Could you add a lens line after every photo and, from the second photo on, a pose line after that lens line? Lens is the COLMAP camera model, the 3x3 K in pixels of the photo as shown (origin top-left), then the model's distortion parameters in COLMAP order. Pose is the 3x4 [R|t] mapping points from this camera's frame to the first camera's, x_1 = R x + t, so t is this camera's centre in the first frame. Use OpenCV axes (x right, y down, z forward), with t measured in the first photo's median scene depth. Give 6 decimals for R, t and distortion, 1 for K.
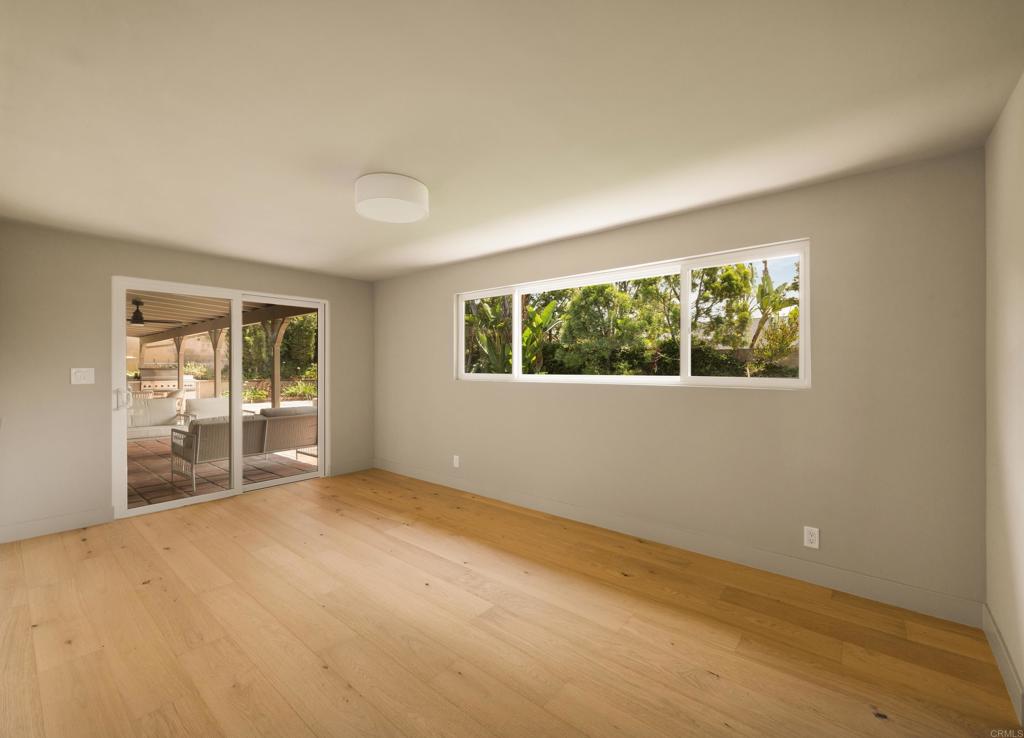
lens RADIAL K [[429.8, 0, 516.0], [0, 429.8, 371.3], [0, 0, 1]] dist [0.001298, 0.000007]
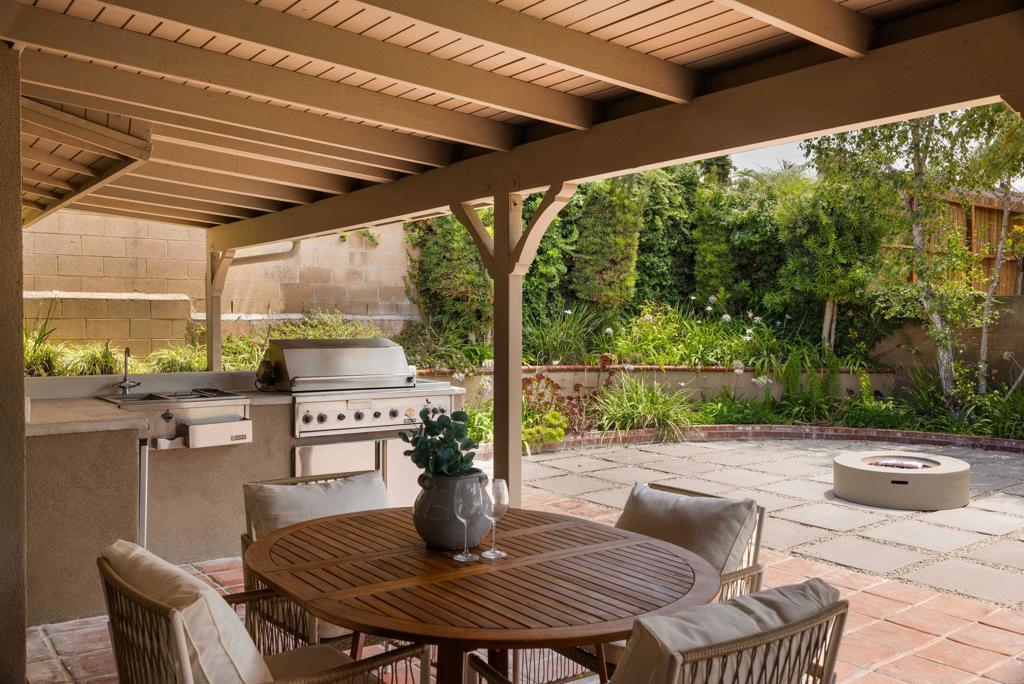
lens RADIAL K [[882.1, 0, 512.4], [0, 882.1, 337.6], [0, 0, 1]] dist [-0.011985, -0.001426]
pose [[0.976970, 0.004774, -0.213323, -0.590920], [-0.001300, 0.999864, 0.016421, -0.016440], [0.213373, -0.015766, 0.976844, 0.499773]]
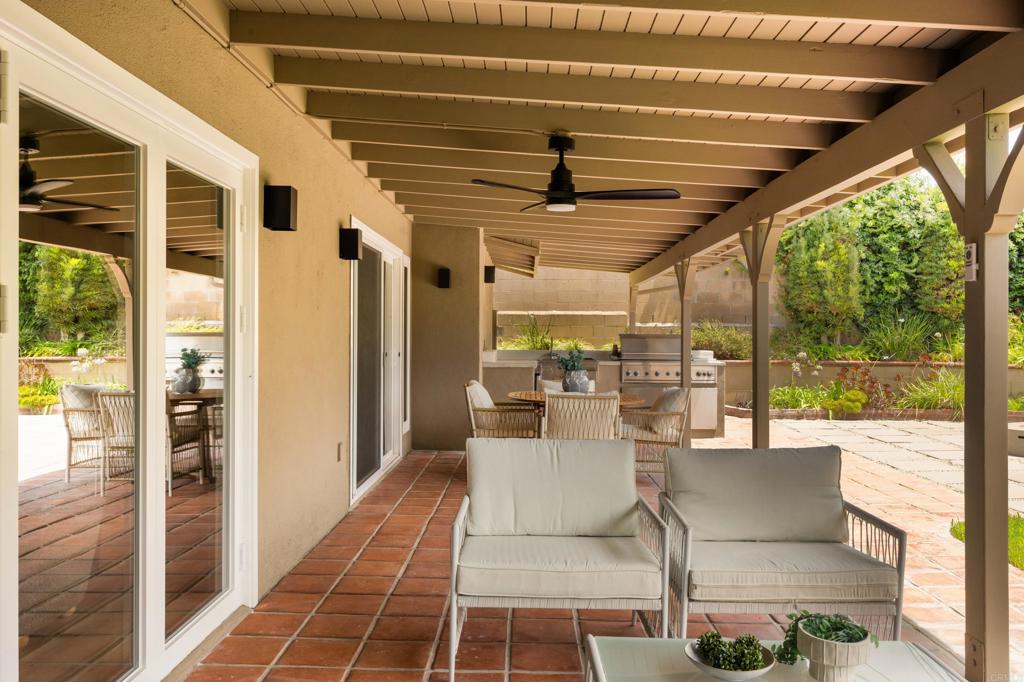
lens RADIAL K [[864.4, 0, 513.9], [0, 864.4, 341.8], [0, 0, 1]] dist [-0.011081, 0.001415]
pose [[0.633196, 0.006307, -0.773966, -0.193702], [-0.005678, 0.999978, 0.003503, -0.001601], [0.773971, 0.002176, 0.633218, 0.280036]]
